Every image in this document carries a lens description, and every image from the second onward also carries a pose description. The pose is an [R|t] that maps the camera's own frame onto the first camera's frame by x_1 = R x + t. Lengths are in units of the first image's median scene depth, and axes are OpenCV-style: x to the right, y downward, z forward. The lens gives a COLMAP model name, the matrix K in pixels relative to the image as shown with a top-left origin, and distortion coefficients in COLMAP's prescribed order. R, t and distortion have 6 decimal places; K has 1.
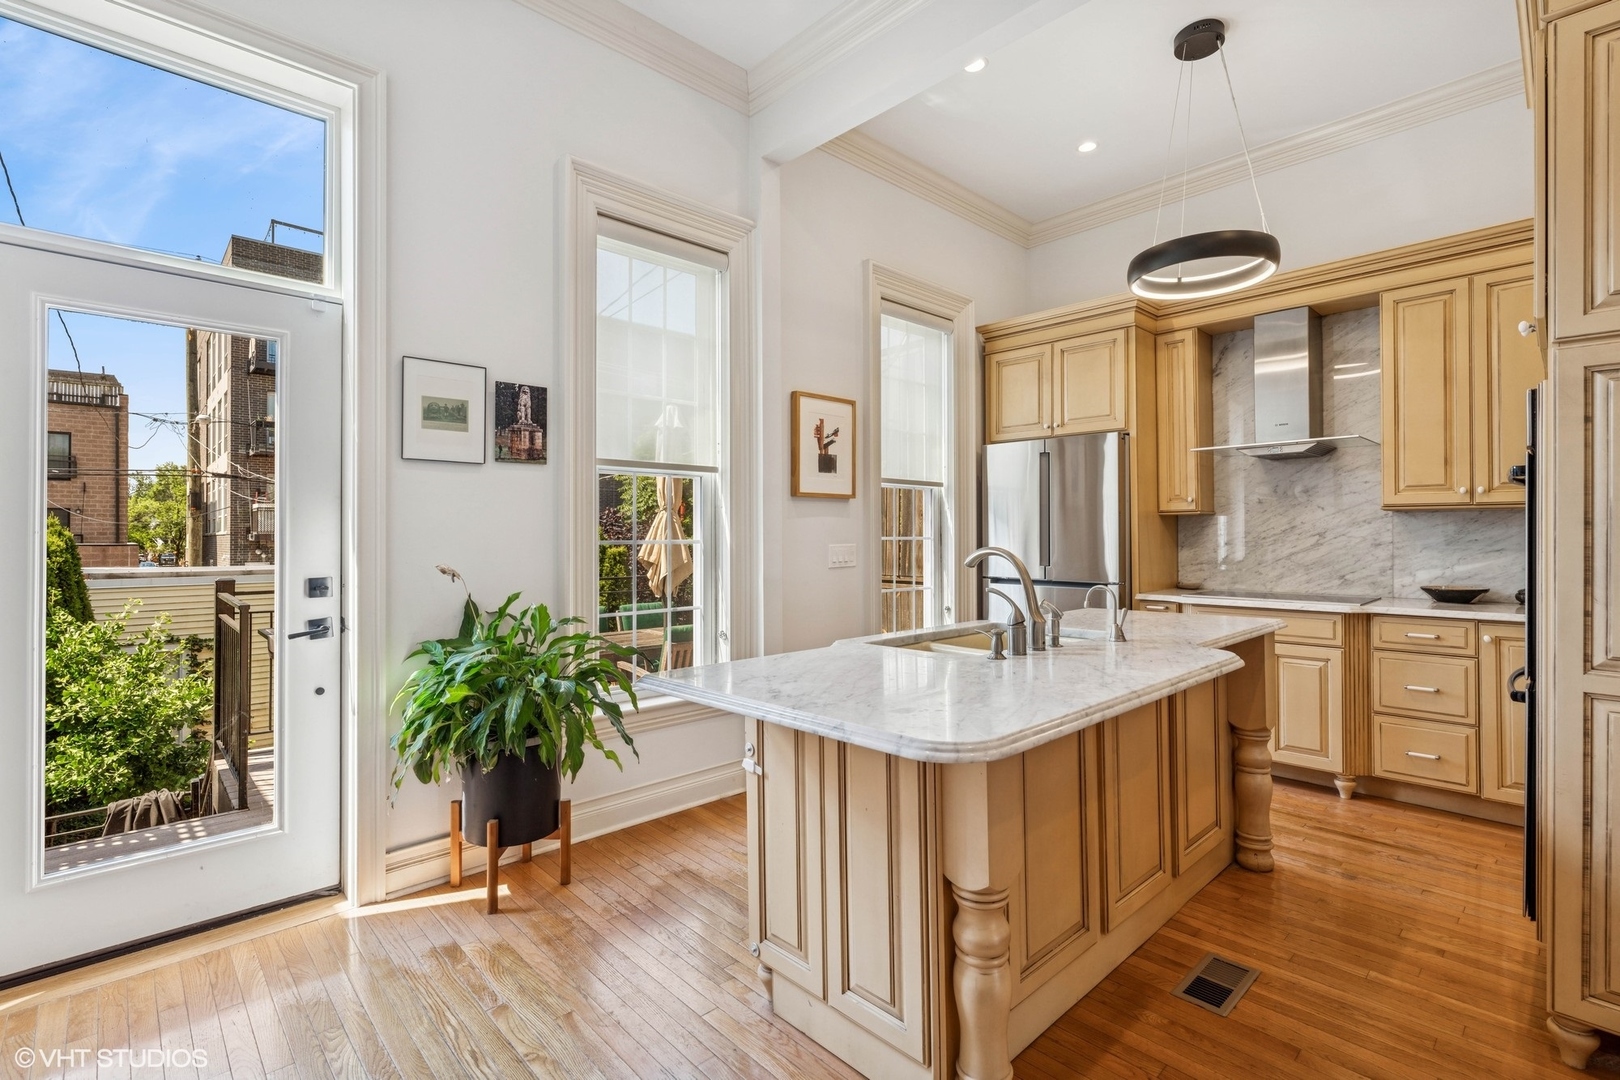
lens RADIAL K [[742.3, 0, 811.2], [0, 742.3, 533.5], [0, 0, 1]] dist [-0.005139, -0.000423]
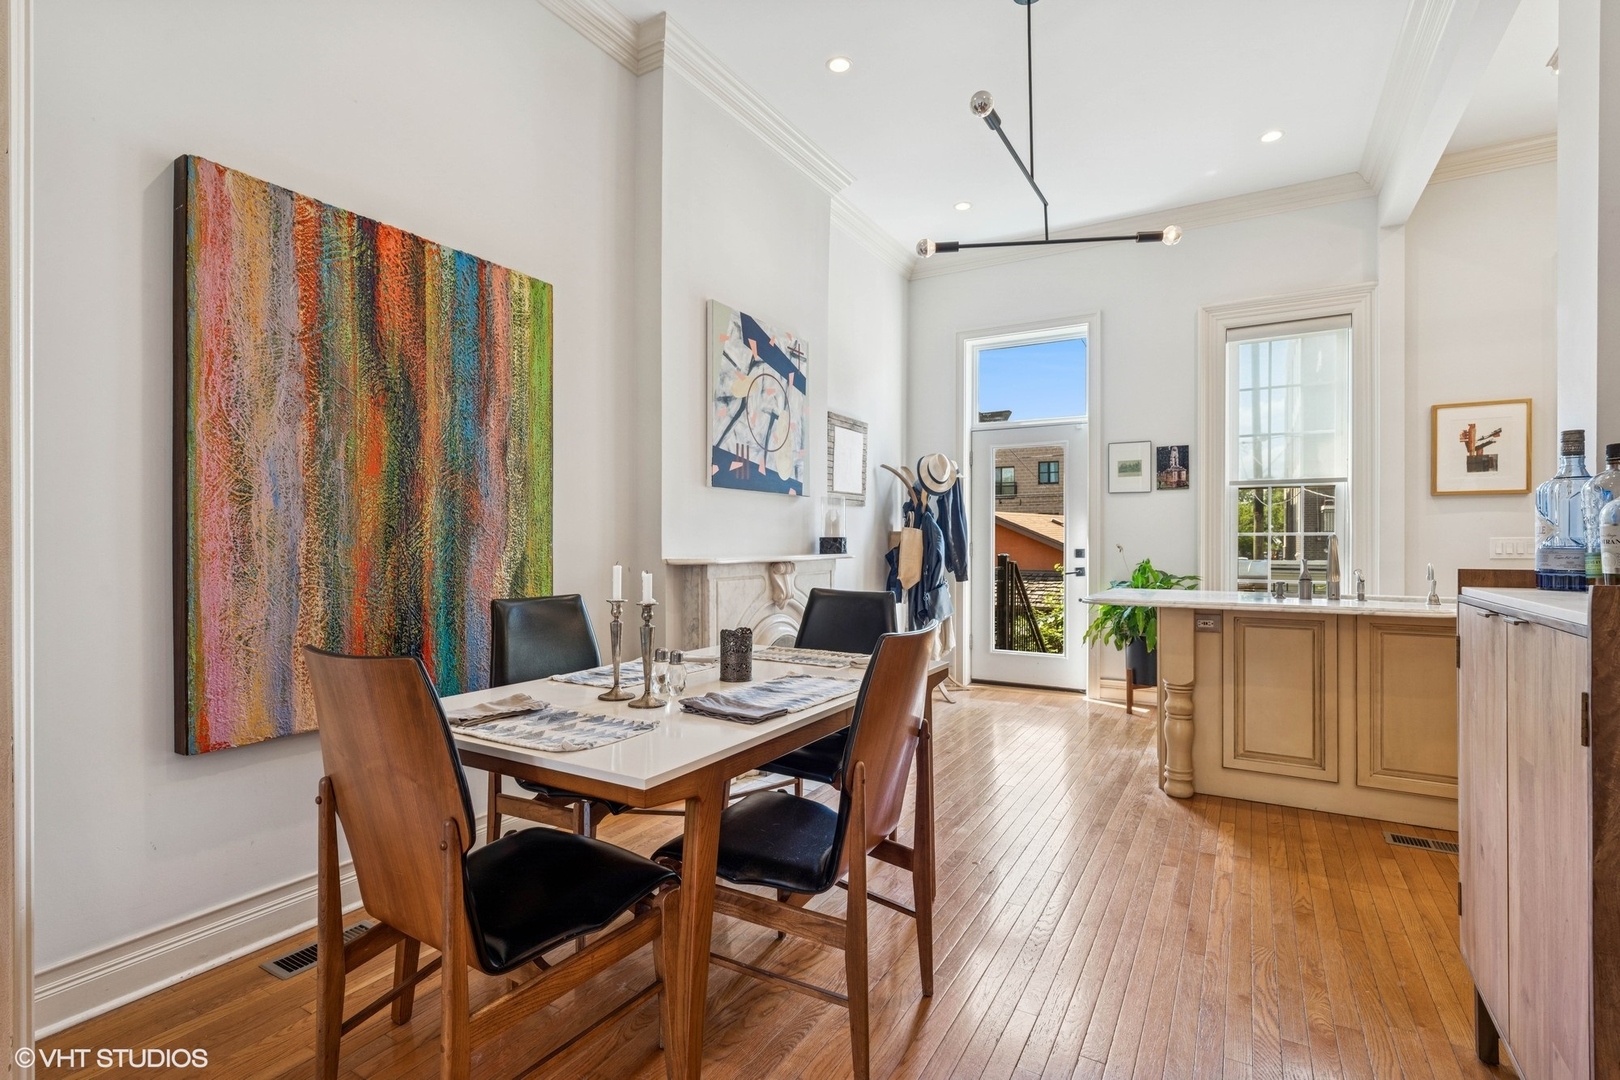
lens RADIAL K [[793.3, 0, 800.7], [0, 793.3, 540.5], [0, 0, 1]] dist [-0.004315, 0.000630]
pose [[0.282953, 0.006632, -0.959111, 1.148722], [0.000553, 0.999975, 0.007078, 0.014434], [0.959134, -0.002534, 0.282942, -0.394803]]
